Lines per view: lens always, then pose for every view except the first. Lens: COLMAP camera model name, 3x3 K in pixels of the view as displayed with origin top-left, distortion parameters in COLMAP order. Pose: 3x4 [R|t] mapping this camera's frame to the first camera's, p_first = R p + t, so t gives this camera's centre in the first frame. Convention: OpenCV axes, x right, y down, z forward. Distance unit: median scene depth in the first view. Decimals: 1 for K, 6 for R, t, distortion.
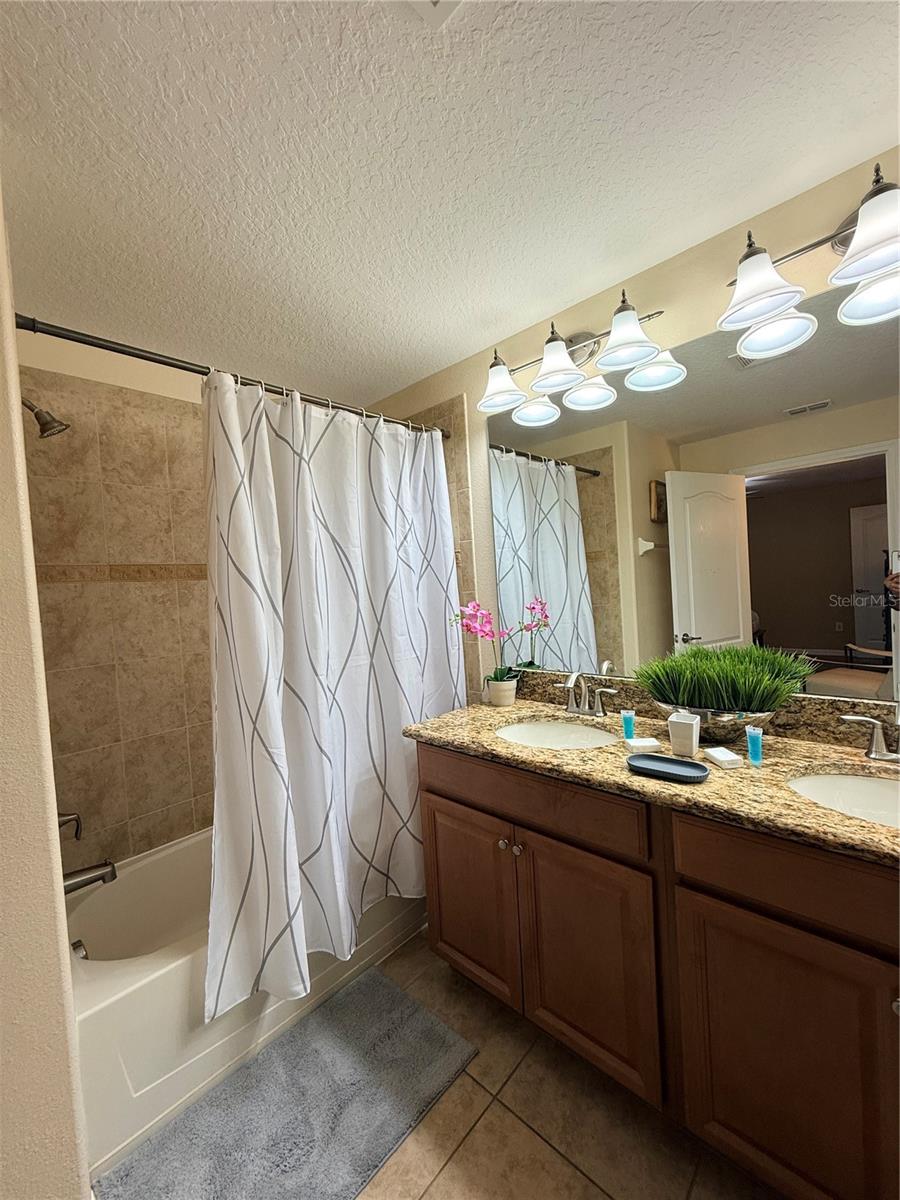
lens RADIAL K [[478.2, 0, 447.0], [0, 478.2, 598.8], [0, 0, 1]] dist [0.000611, 0.000052]
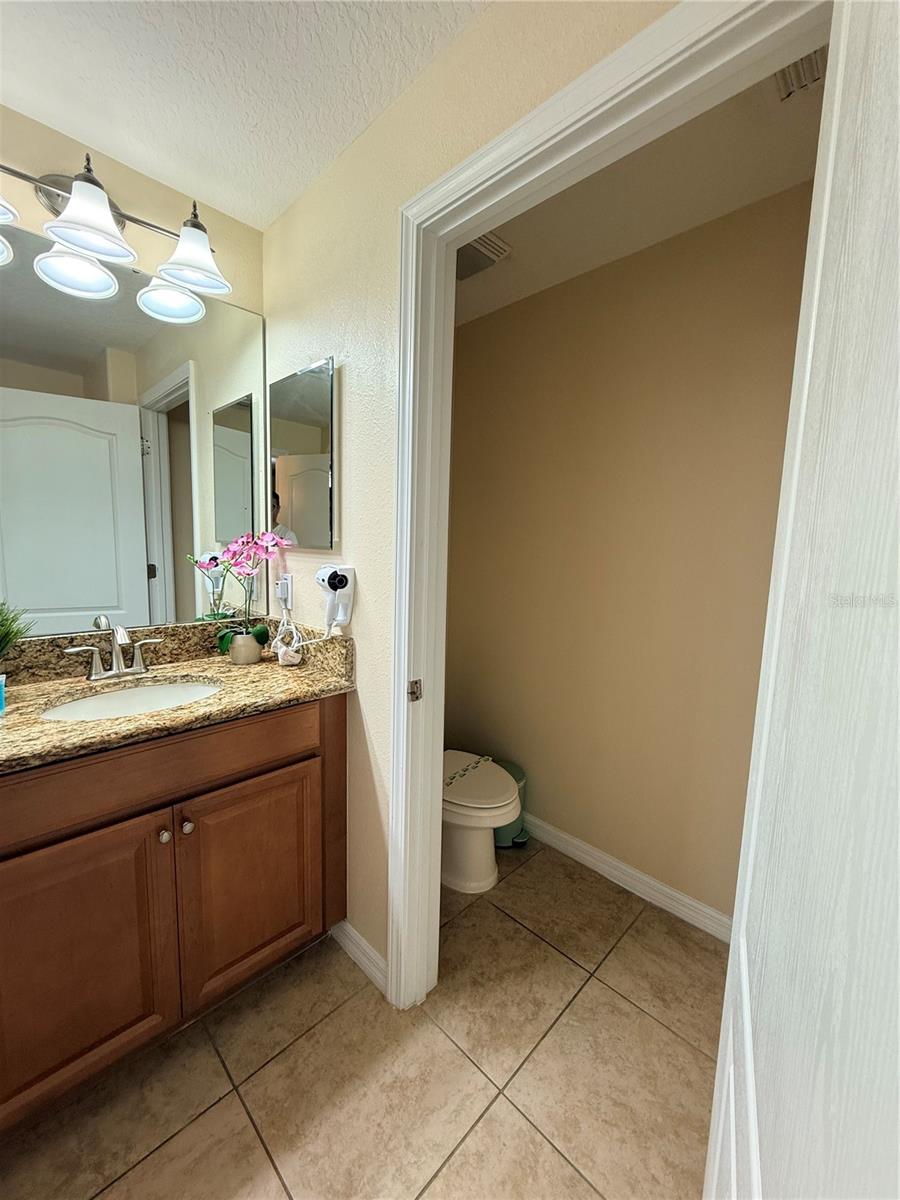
lens RADIAL K [[478.2, 0, 447.0], [0, 478.2, 598.8], [0, 0, 1]] dist [0.000611, 0.000052]
pose [[0.019772, -0.055336, 0.998272, -0.246852], [0.000143, 0.998467, 0.055344, 0.071475], [-0.999805, -0.000952, 0.019750, 0.117081]]
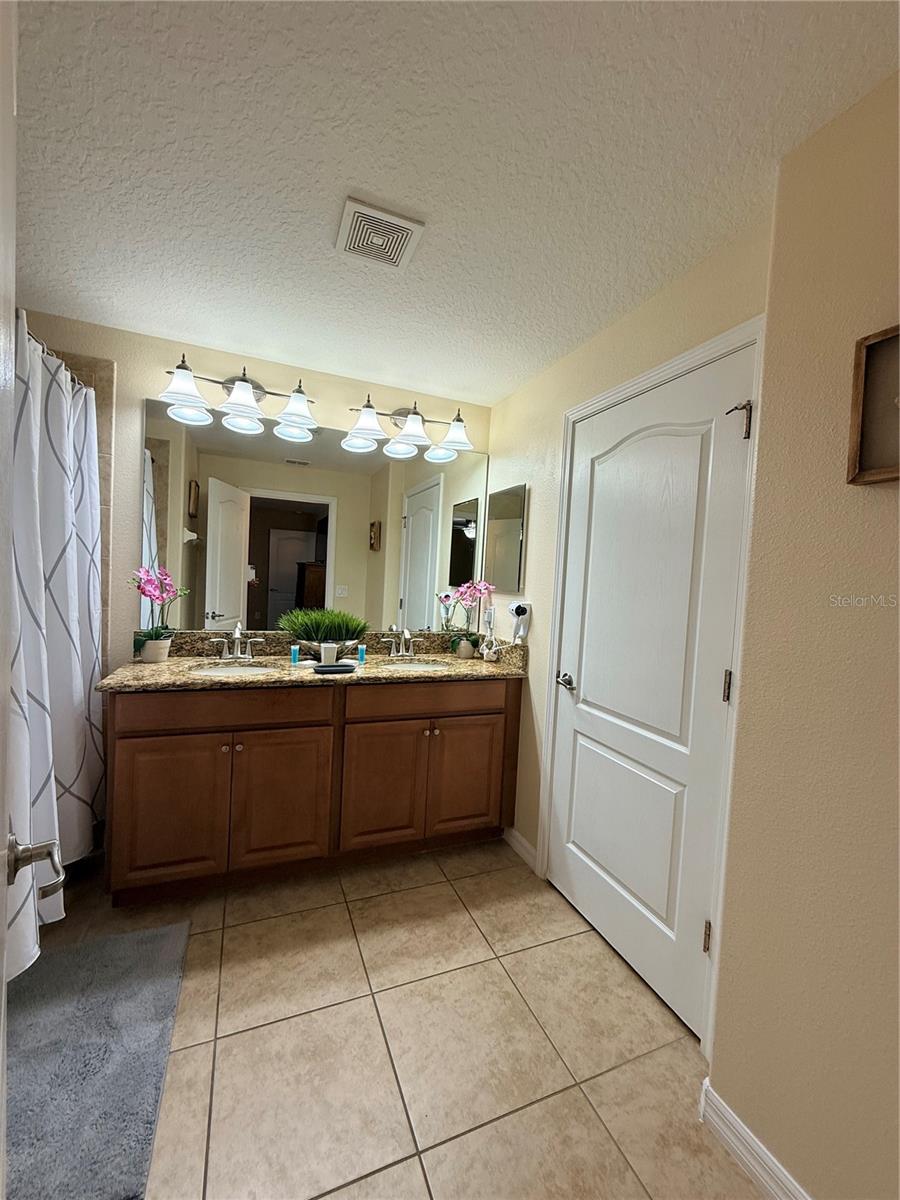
lens RADIAL K [[478.2, 0, 447.0], [0, 478.2, 598.8], [0, 0, 1]] dist [0.000611, 0.000052]
pose [[0.405621, 0.045075, 0.912929, -1.043520], [-0.051167, 0.998337, -0.026558, 0.111843], [-0.912608, -0.035940, 0.407252, -0.125941]]
